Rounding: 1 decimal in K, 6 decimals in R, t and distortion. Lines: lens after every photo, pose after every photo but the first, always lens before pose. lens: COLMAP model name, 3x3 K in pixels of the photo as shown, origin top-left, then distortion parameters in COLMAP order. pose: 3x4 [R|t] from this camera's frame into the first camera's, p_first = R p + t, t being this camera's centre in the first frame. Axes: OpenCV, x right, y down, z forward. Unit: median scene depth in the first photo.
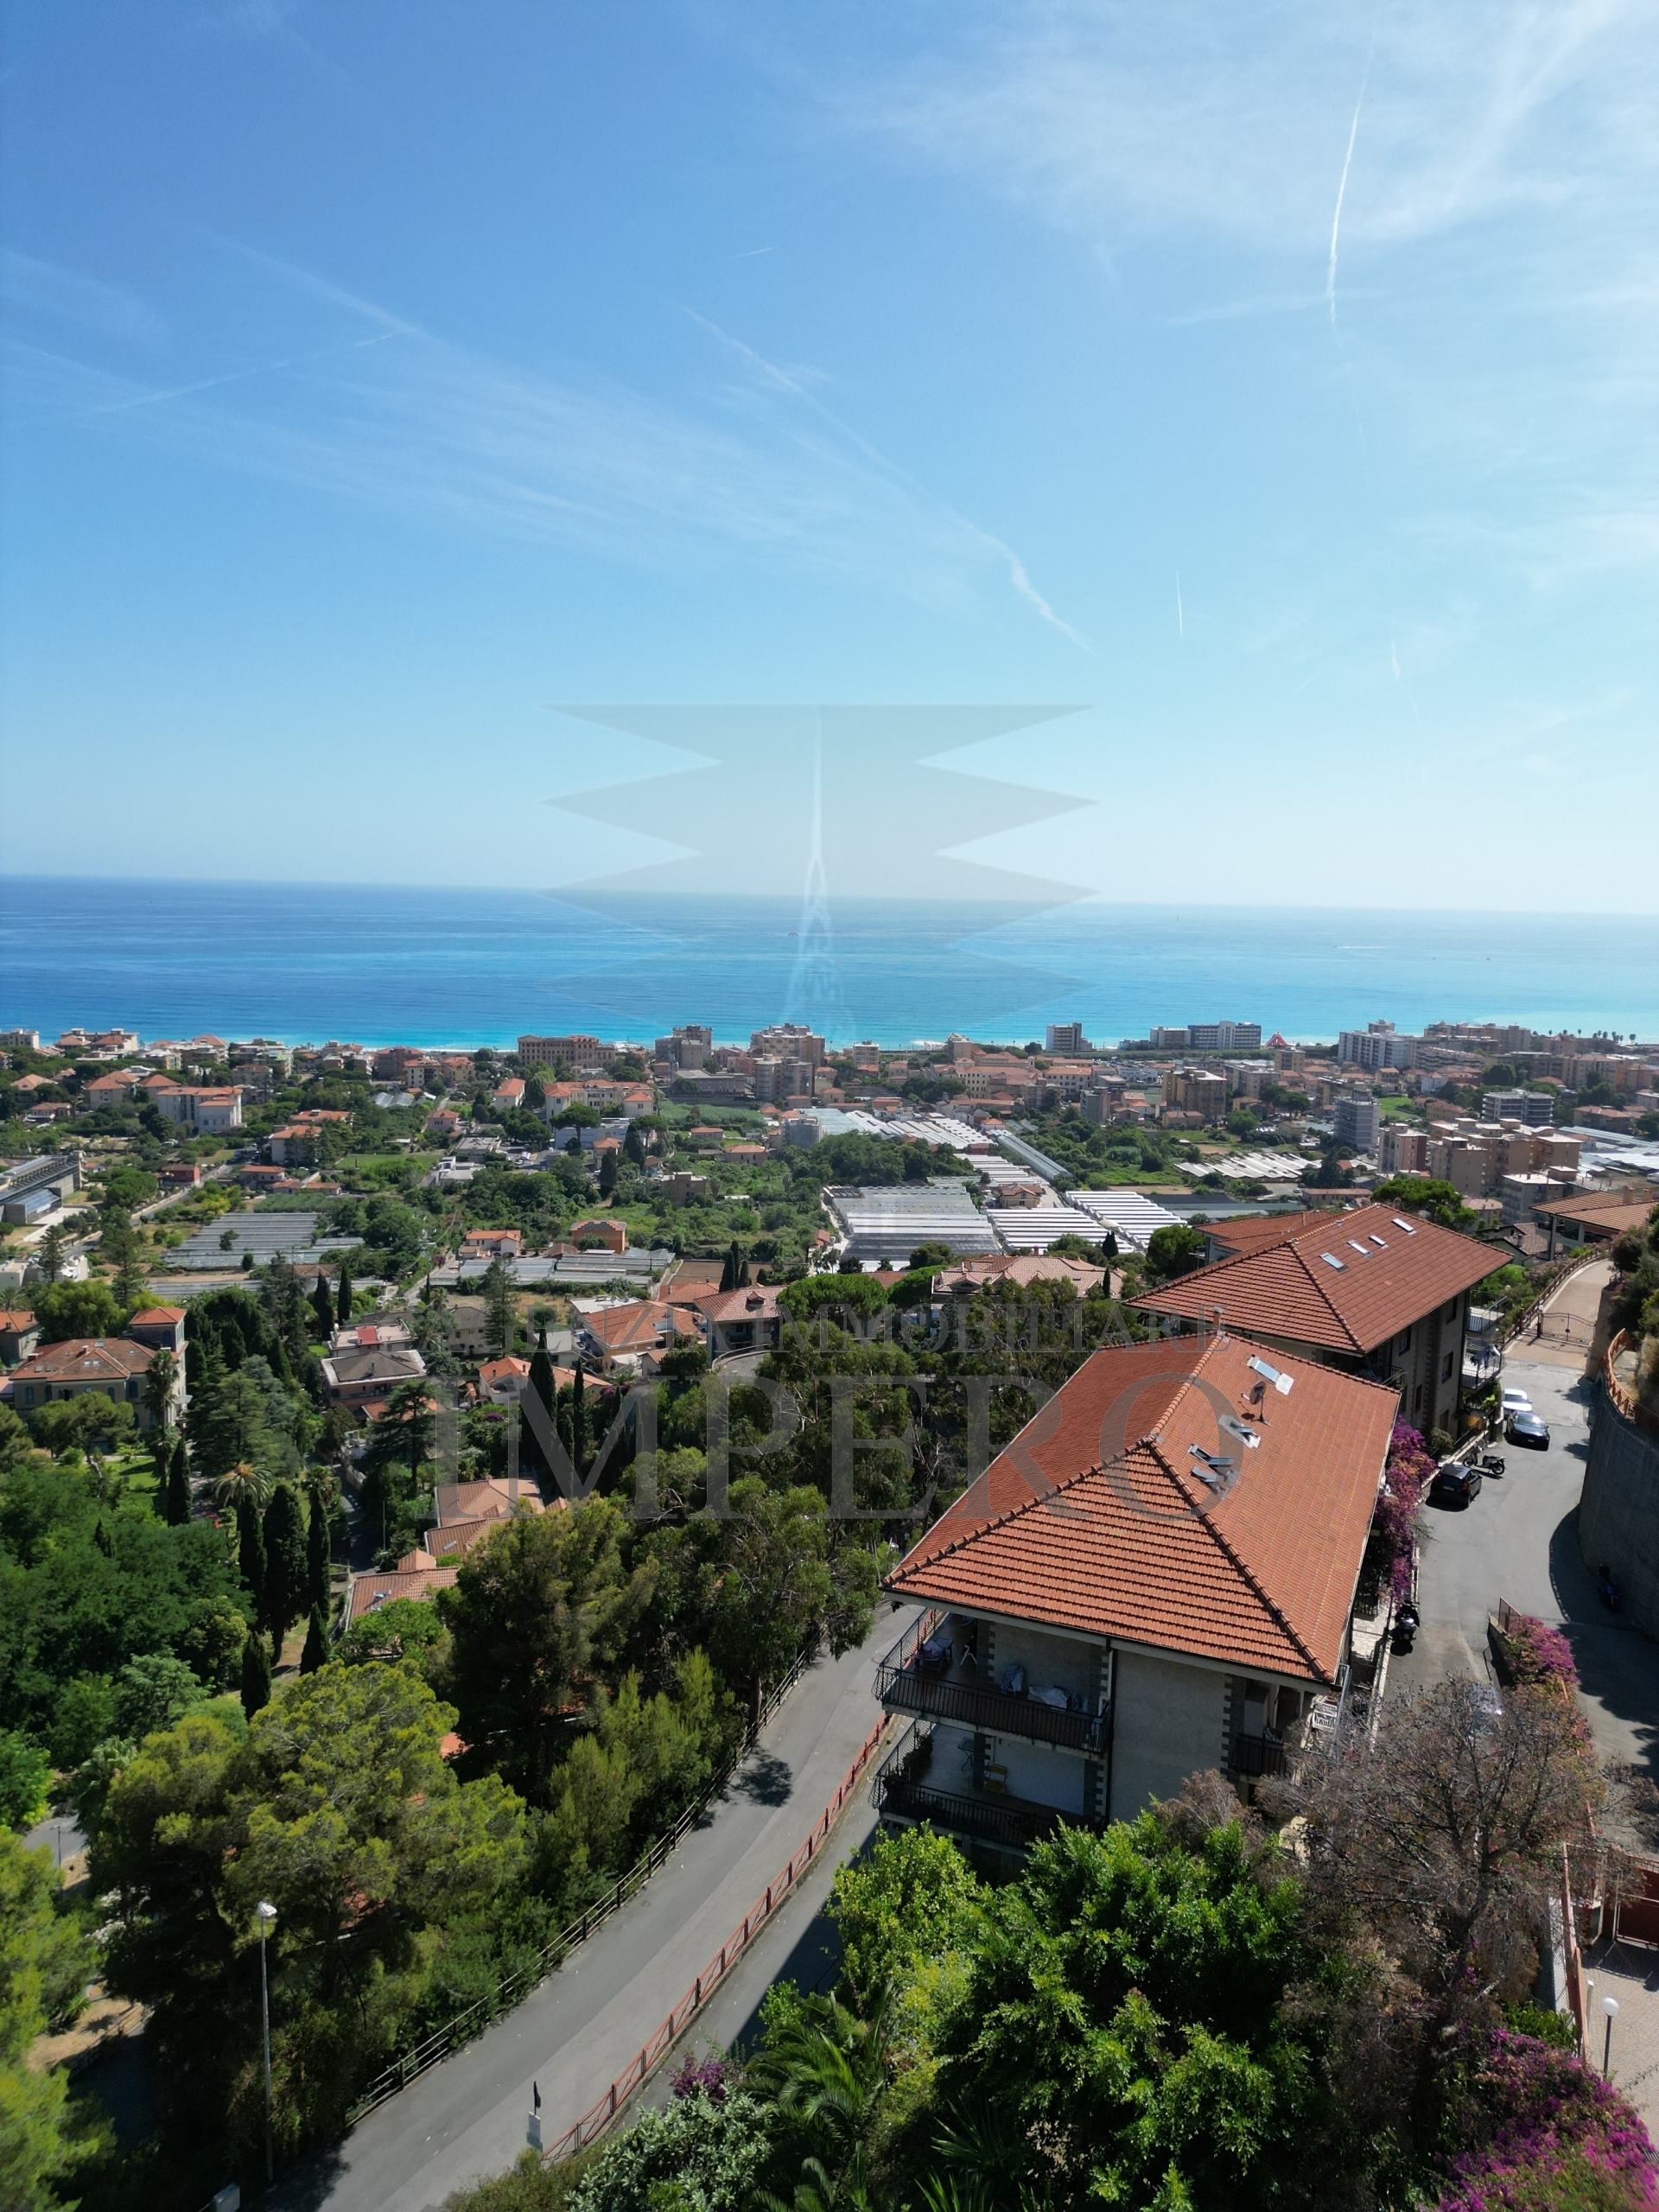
lens RADIAL K [[1545.1, 0, 828.6], [0, 1545.1, 1084.6], [0, 0, 1]] dist [0.051840, -0.039828]
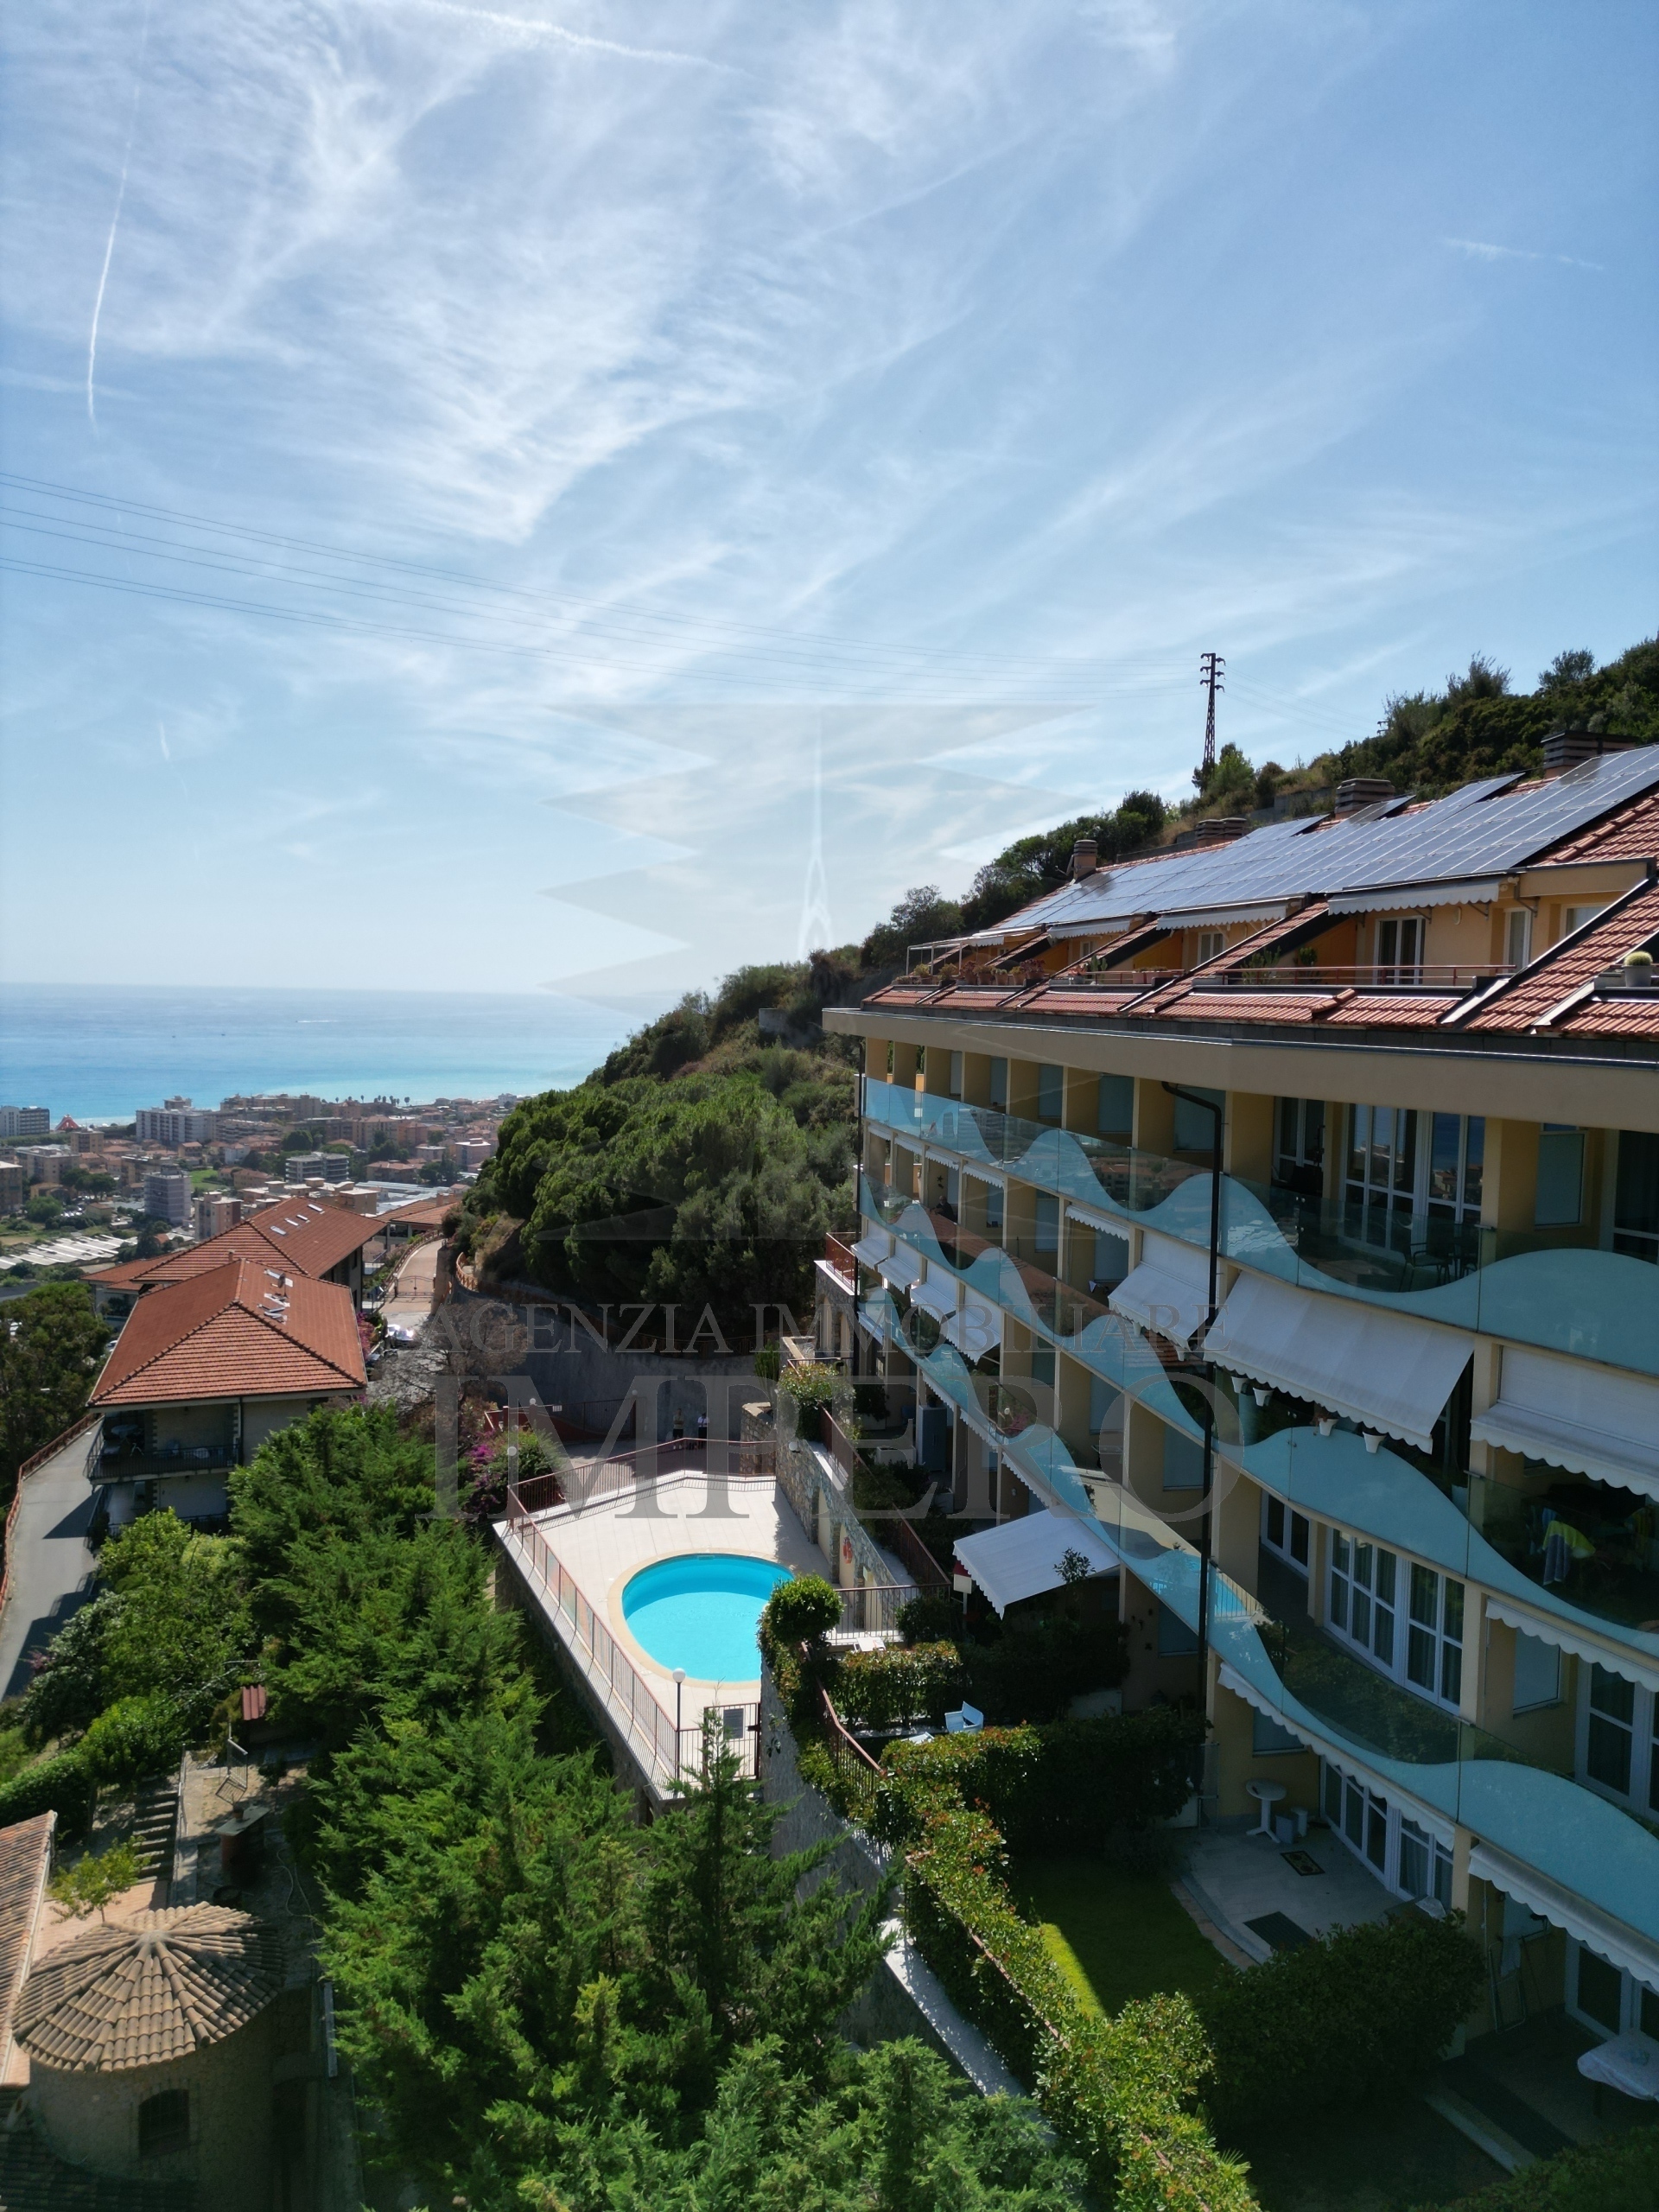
lens RADIAL K [[1545.1, 0, 830.0], [0, 1545.1, 1083.3], [0, 0, 1]] dist [0.051840, -0.039828]
pose [[0.734823, -0.049255, 0.676468, -0.286259], [0.082735, 0.996421, -0.017320, 0.048359], [-0.673194, 0.068694, 0.736269, -0.437771]]
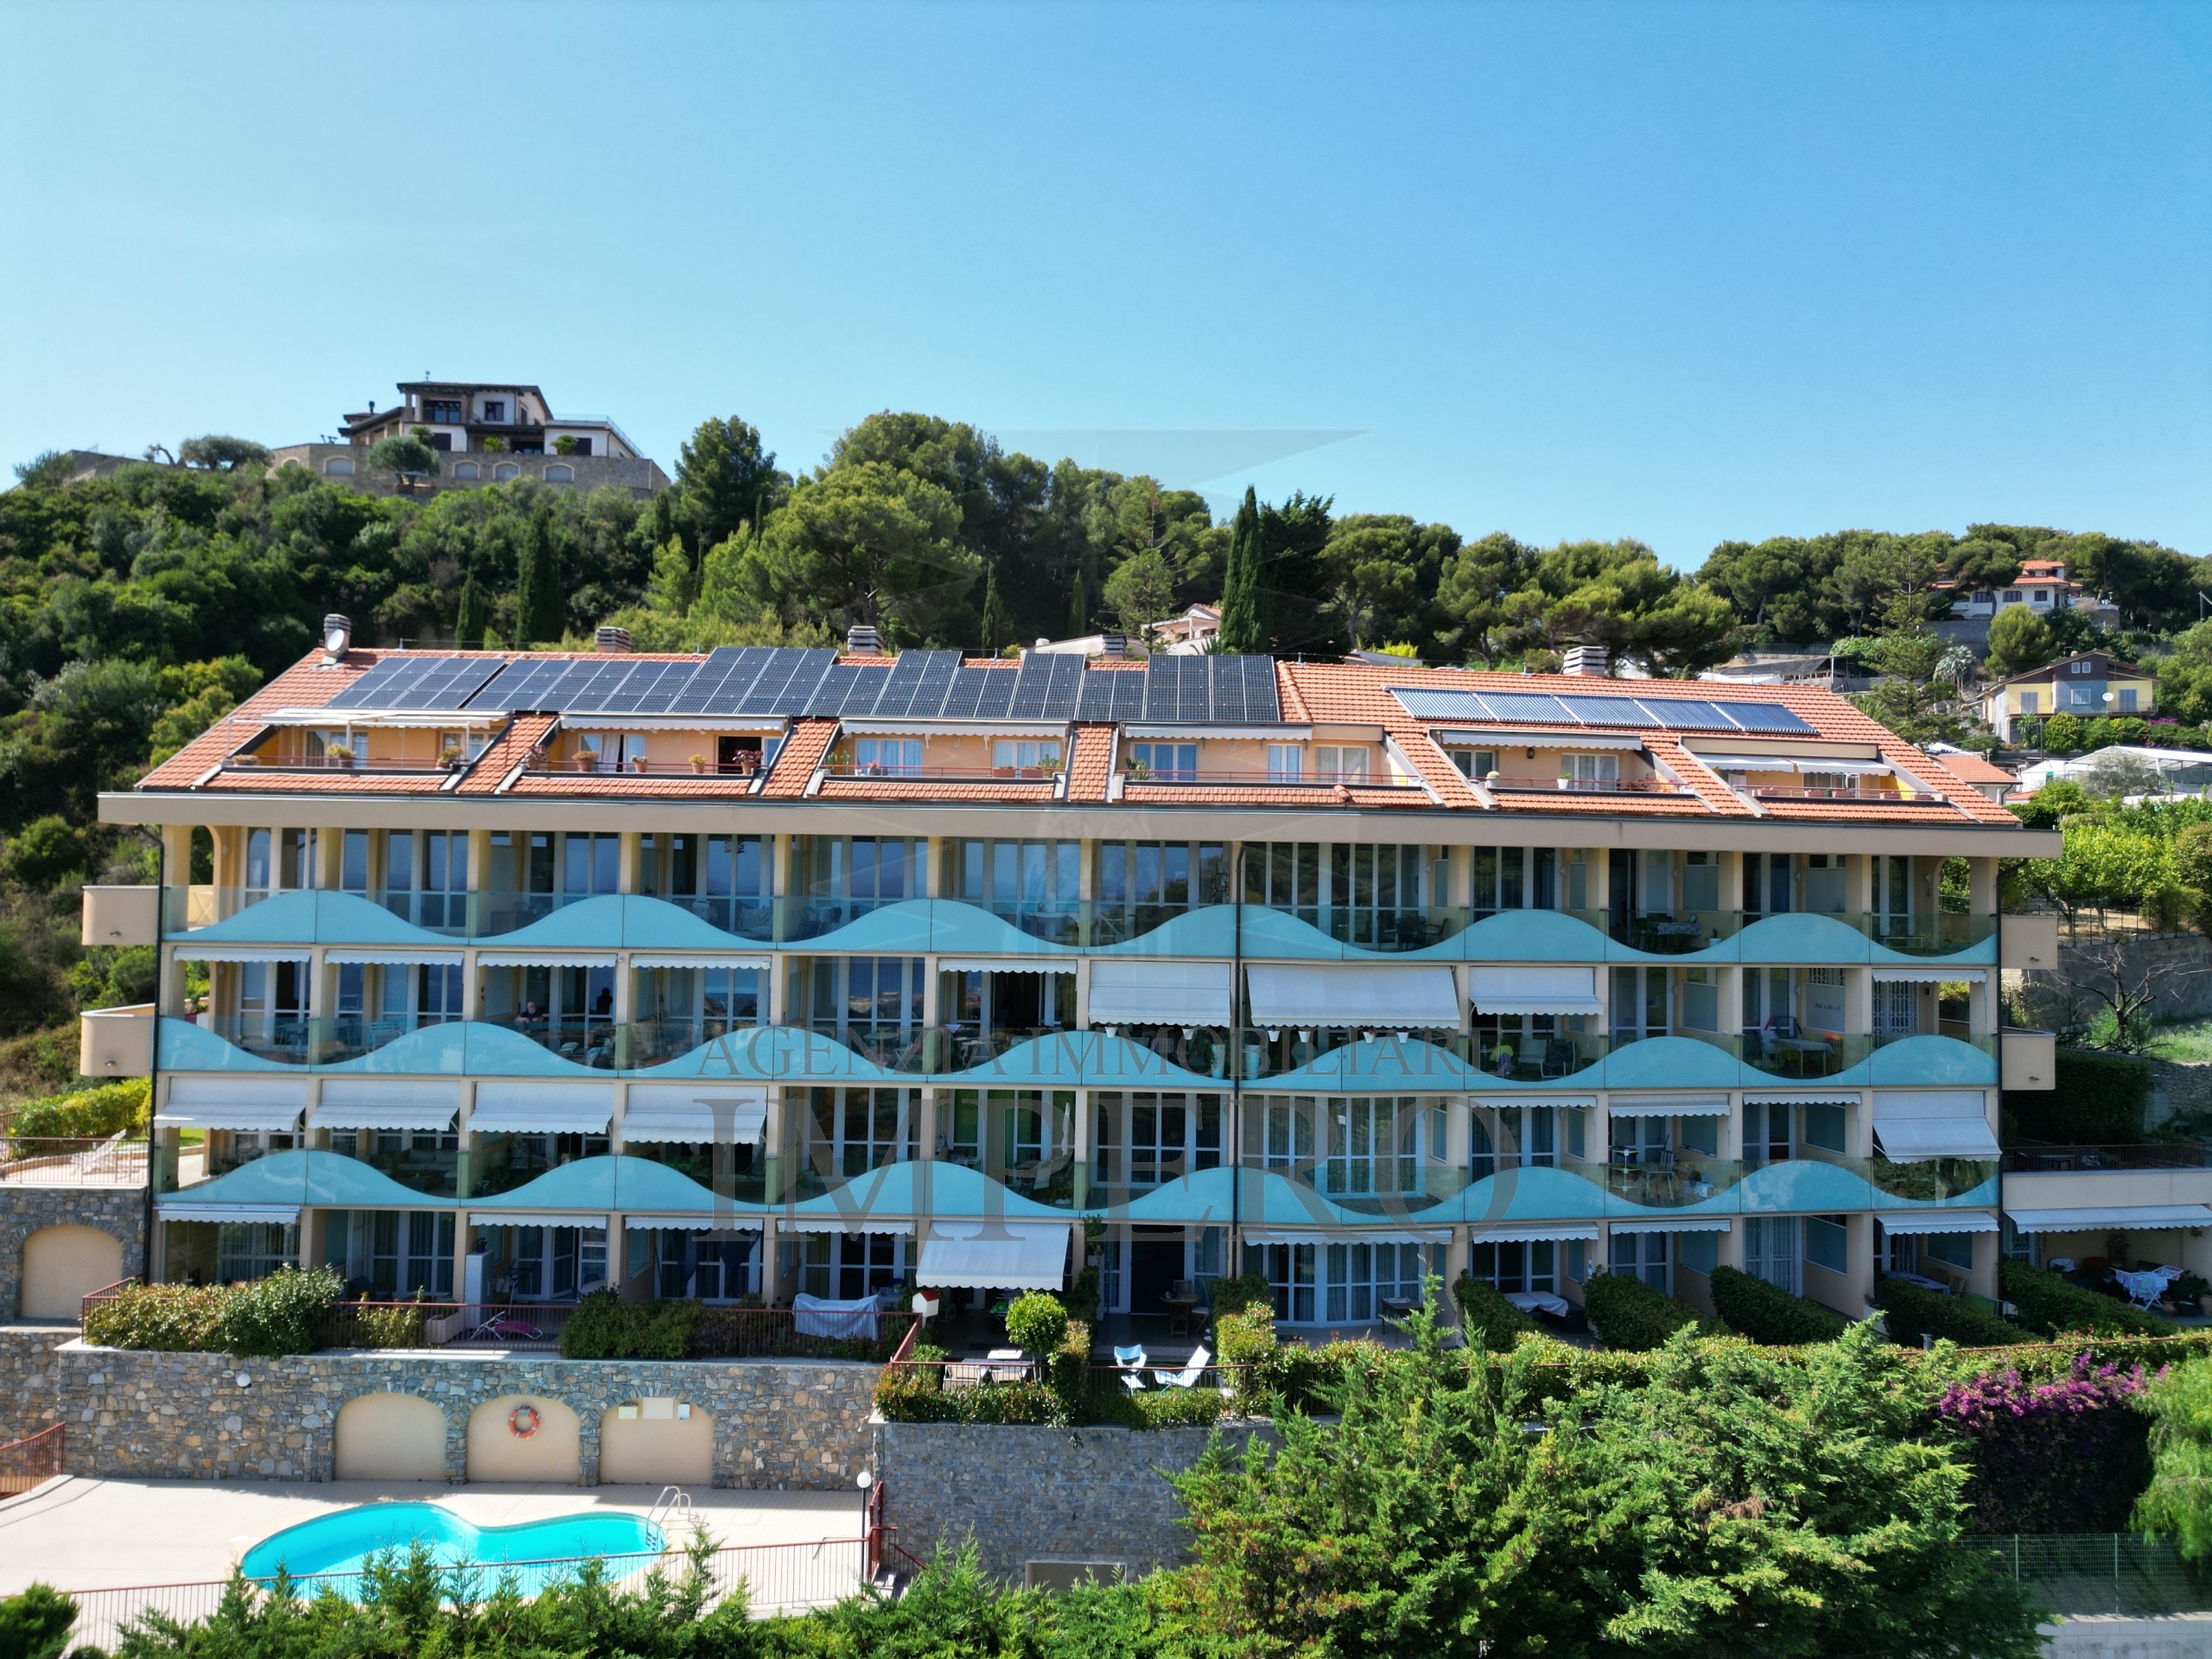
lens RADIAL K [[1545.1, 0, 1105.3], [0, 1545.1, 836.0], [0, 0, 1]] dist [0.051840, -0.039828]
pose [[-0.486683, -0.006936, 0.873551, -0.419212], [0.082809, 0.995099, 0.054037, 0.016038], [-0.869645, 0.098637, -0.483723, 0.038285]]
